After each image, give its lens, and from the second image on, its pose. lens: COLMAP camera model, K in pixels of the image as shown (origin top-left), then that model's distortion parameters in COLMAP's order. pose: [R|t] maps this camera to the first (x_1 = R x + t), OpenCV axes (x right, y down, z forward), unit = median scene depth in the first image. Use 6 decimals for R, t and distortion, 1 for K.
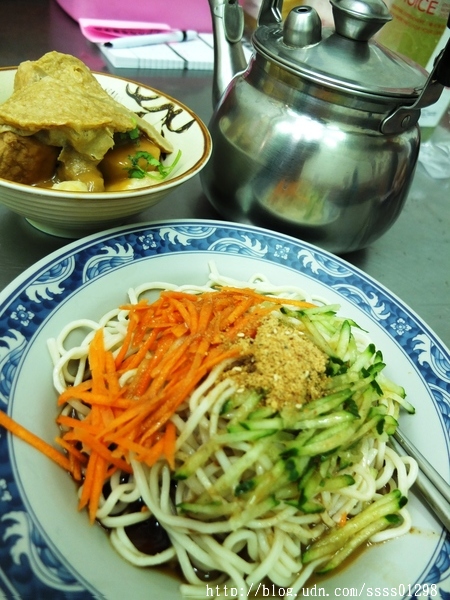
lens RADIAL K [[490.7, 0, 224.9], [0, 490.7, 331.4], [0, 0, 1]] dist [-0.041501, 0.001483]
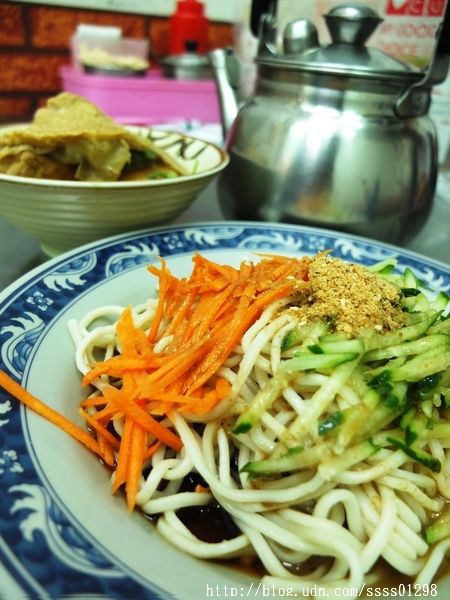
lens RADIAL K [[490.7, 0, 224.9], [0, 490.7, 331.4], [0, 0, 1]] dist [-0.041501, 0.001483]
pose [[0.990697, -0.131509, -0.034990, -0.067670], [0.116920, 0.954126, -0.275632, 0.338782], [0.069633, 0.268977, 0.960626, 0.213400]]
